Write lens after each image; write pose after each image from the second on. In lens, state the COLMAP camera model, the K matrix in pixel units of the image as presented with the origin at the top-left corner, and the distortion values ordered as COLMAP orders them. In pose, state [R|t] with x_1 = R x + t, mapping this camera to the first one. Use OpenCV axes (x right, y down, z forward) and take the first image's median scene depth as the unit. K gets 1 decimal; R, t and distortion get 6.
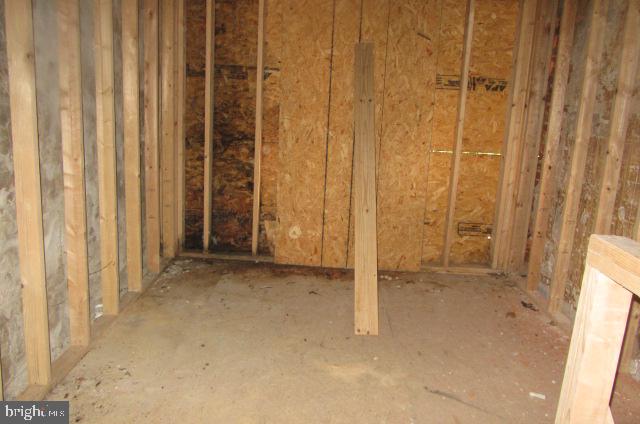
lens RADIAL K [[536.6, 0, 320.4], [0, 536.6, 211.6], [0, 0, 1]] dist [-0.014339, -0.010314]
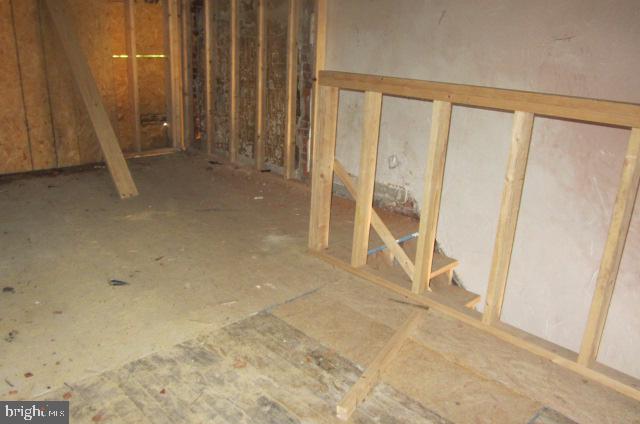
lens RADIAL K [[536.6, 0, 321.2], [0, 536.6, 212.7], [0, 0, 1]] dist [-0.014339, -0.010314]
pose [[0.706915, -0.237752, 0.666142, -0.333566], [0.138665, 0.970121, 0.199092, 0.052436], [-0.693573, -0.048370, 0.718761, -0.186581]]
